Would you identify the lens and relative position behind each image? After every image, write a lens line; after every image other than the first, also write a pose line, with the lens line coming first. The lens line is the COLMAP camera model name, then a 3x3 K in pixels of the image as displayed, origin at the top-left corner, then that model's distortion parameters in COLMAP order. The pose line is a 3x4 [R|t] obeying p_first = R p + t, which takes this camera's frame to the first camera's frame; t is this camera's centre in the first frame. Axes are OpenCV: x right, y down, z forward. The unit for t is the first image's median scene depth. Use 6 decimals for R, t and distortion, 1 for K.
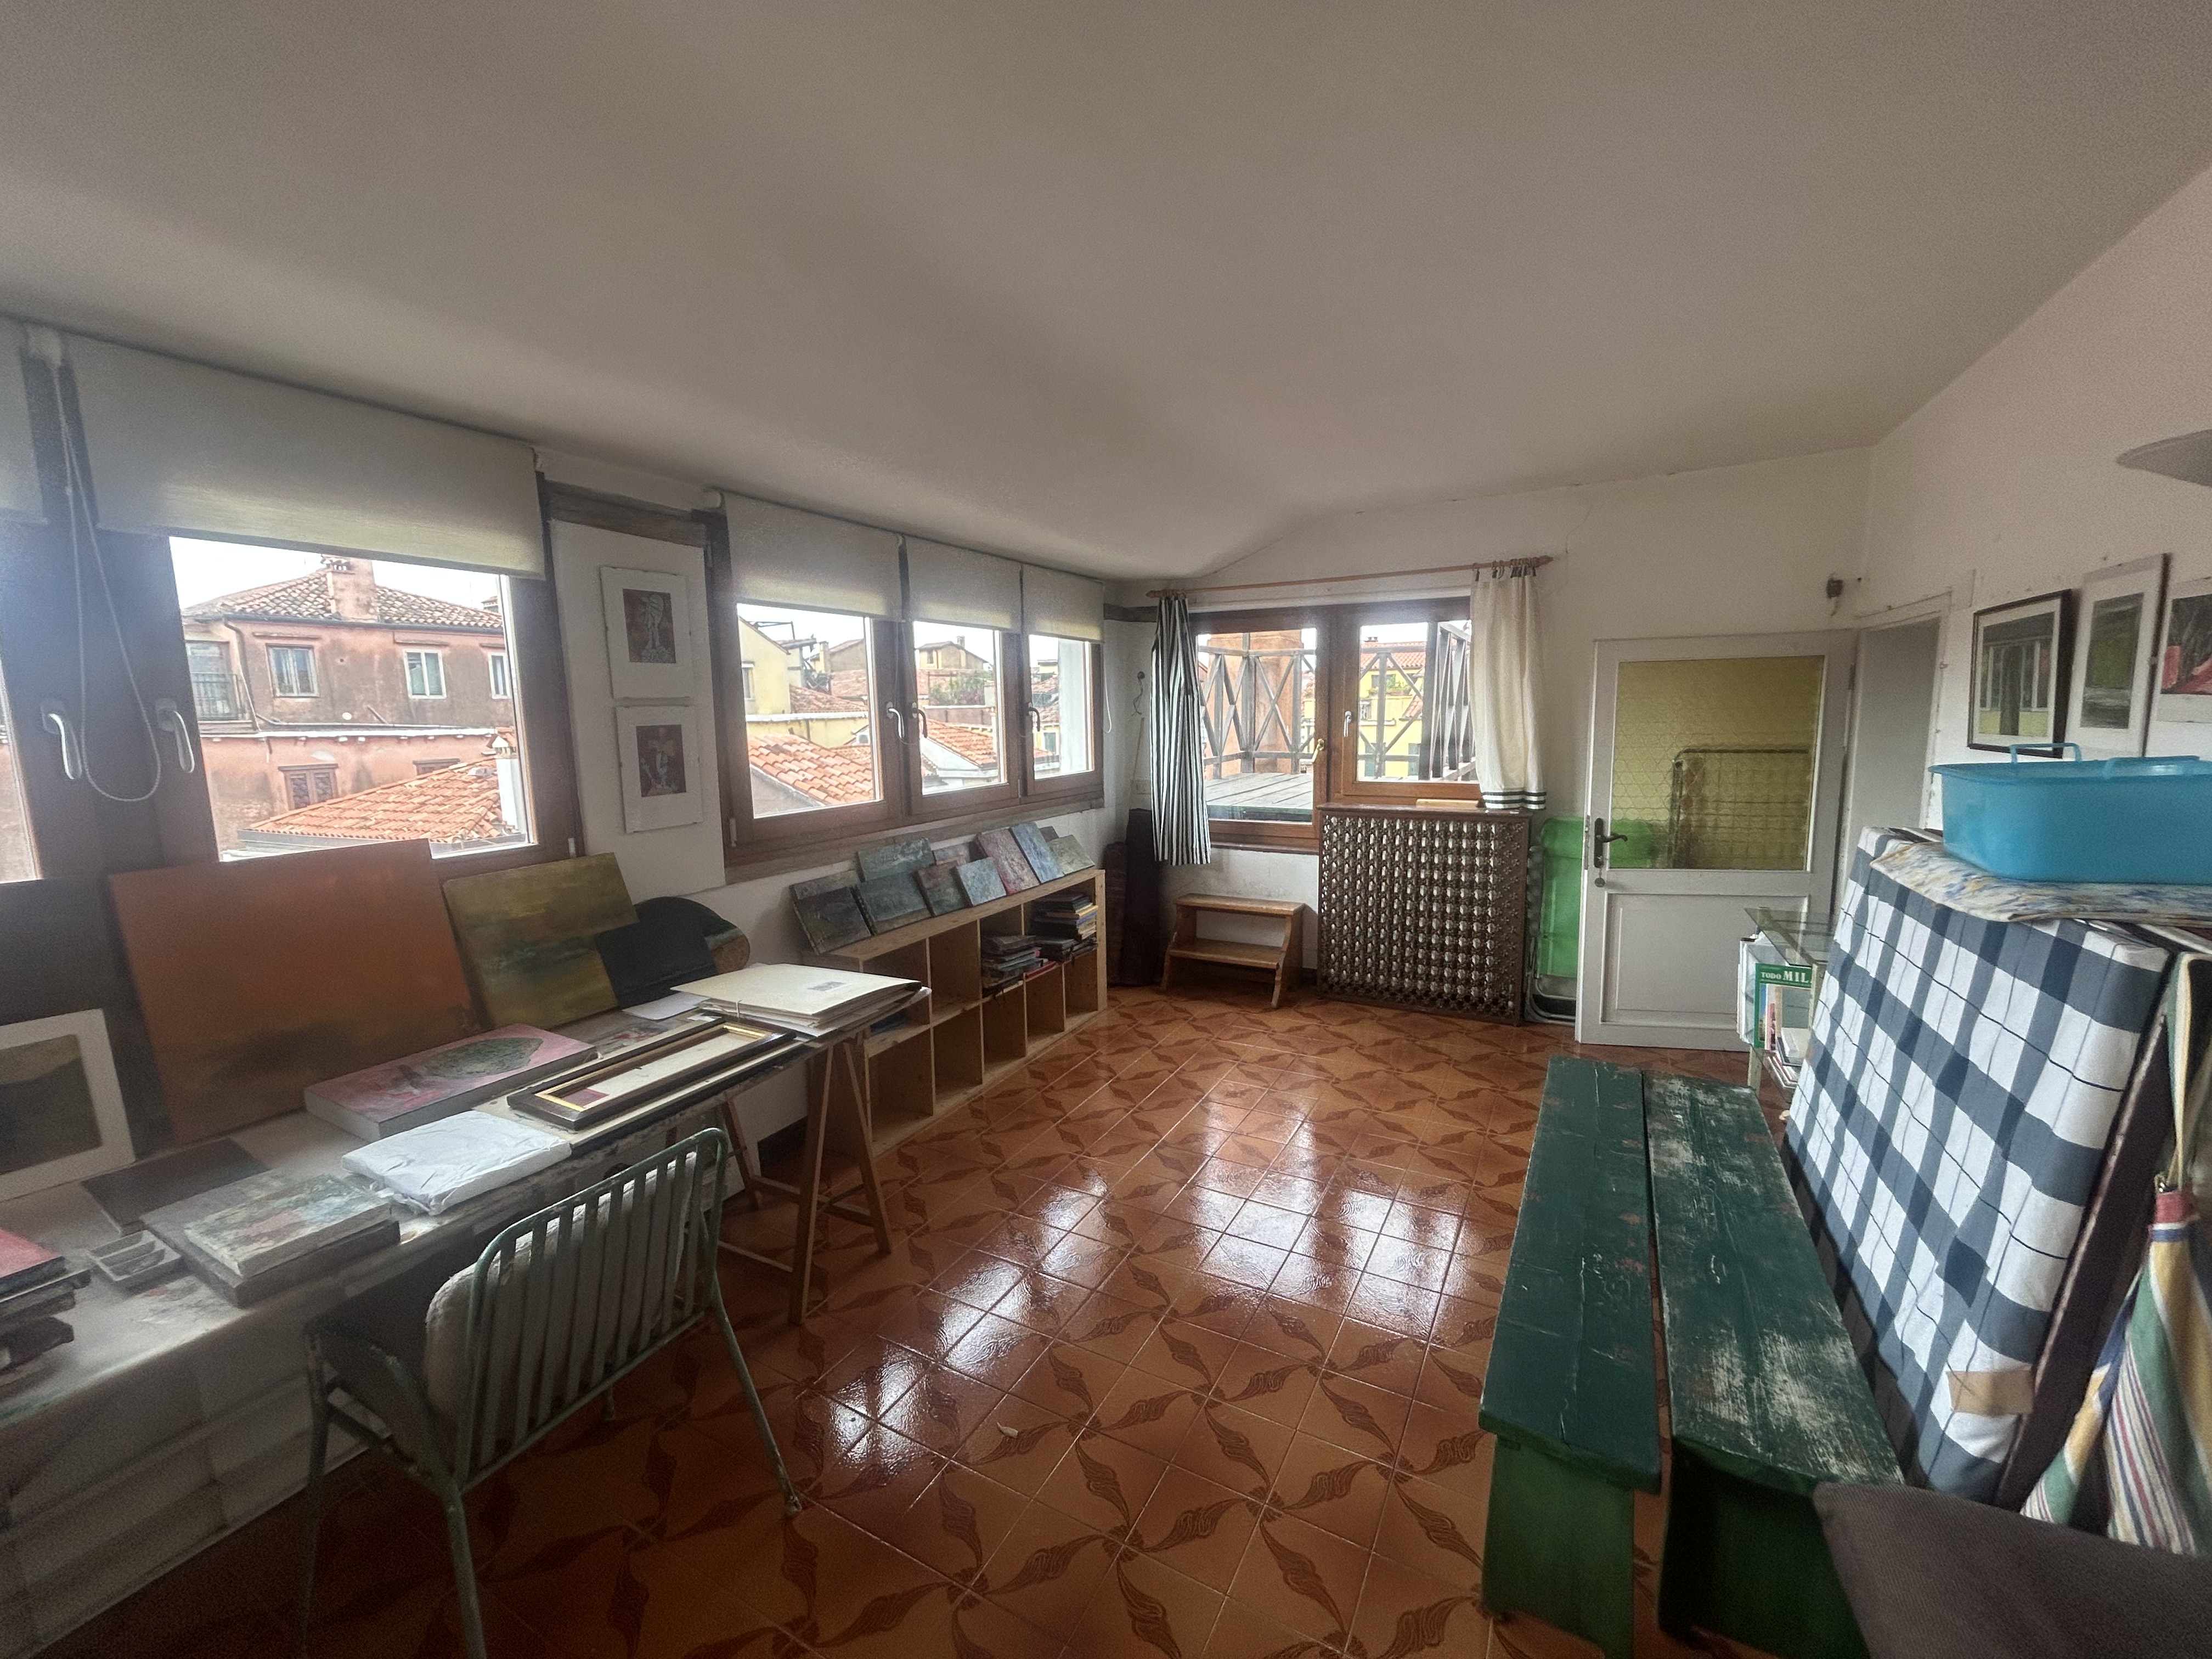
lens RADIAL K [[893.6, 0, 1103.3], [0, 893.6, 839.0], [0, 0, 1]] dist [-0.002418, 0.001229]
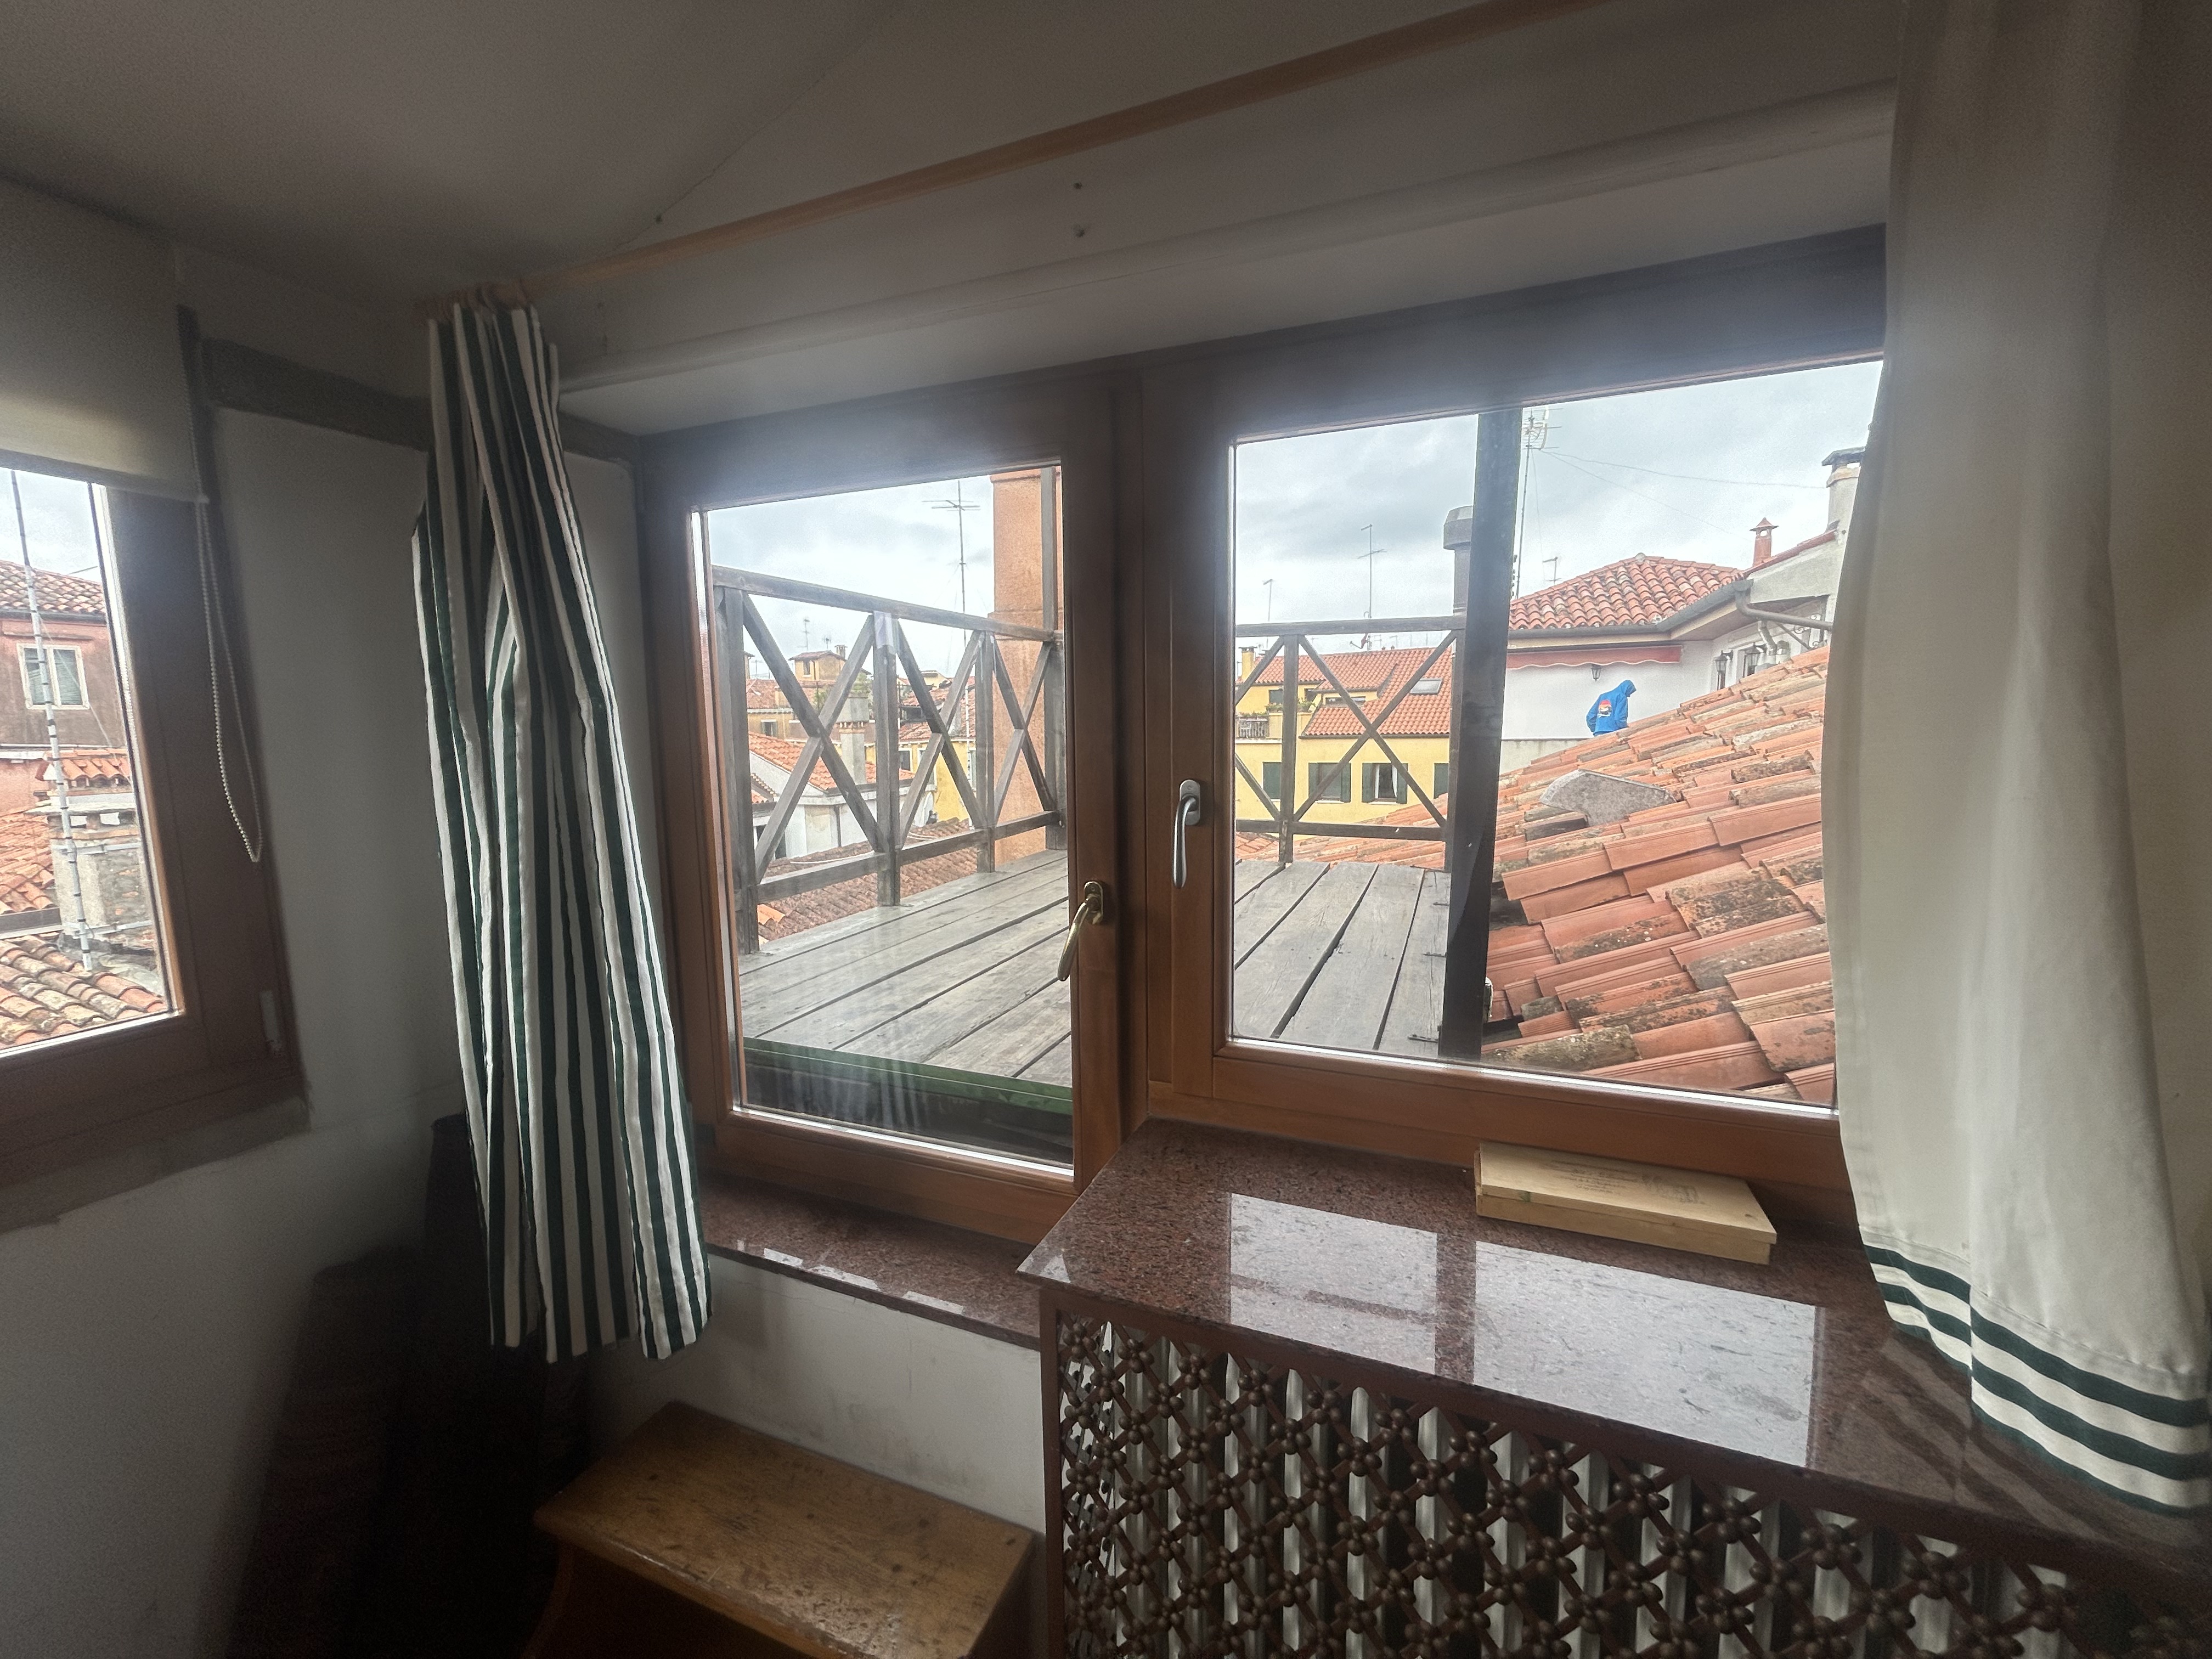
lens RADIAL K [[893.6, 0, 1107.3], [0, 893.6, 830.6], [0, 0, 1]] dist [-0.002418, 0.001229]
pose [[0.993855, -0.010619, 0.110182, 0.055767], [0.013297, 0.999633, -0.023601, -0.030597], [-0.109890, 0.024921, 0.993631, 0.187889]]
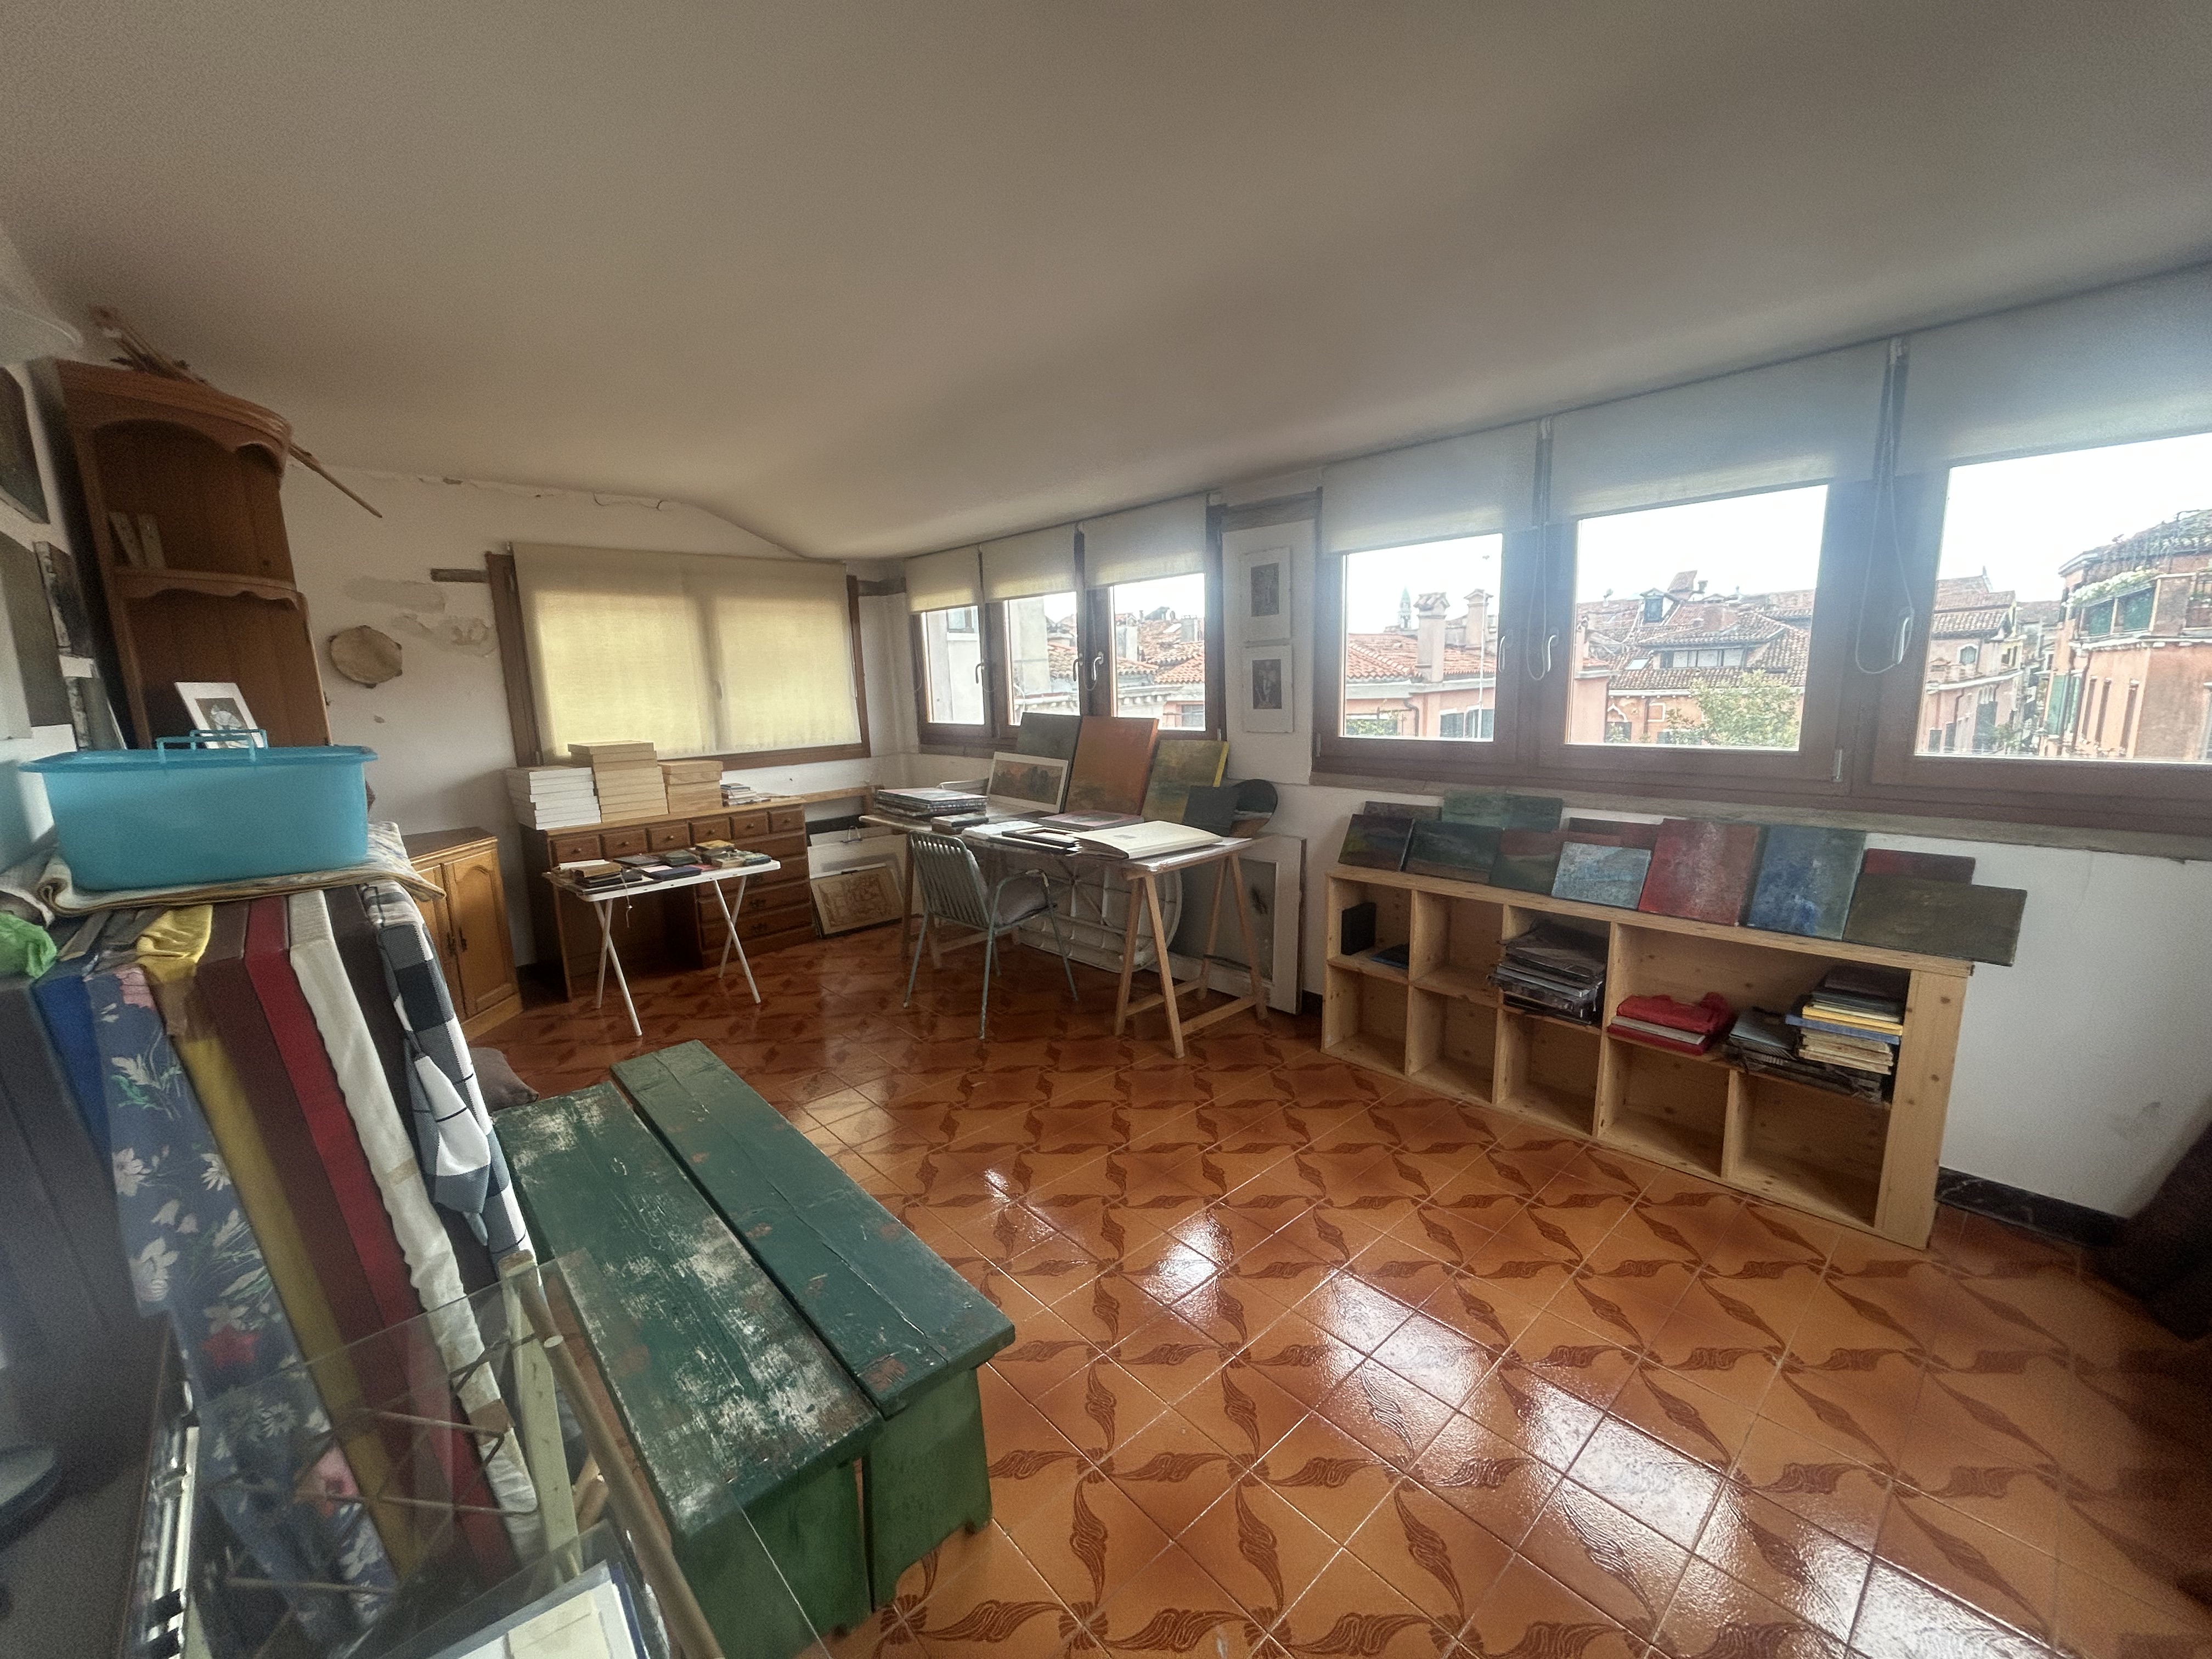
lens RADIAL K [[893.6, 0, 1096.8], [0, 893.6, 826.4], [0, 0, 1]] dist [-0.002418, 0.001229]
pose [[-0.332443, 0.191819, -0.923411, 1.022315], [-0.089662, 0.968236, 0.233411, -0.189961], [0.938852, 0.160390, -0.304684, 1.298396]]
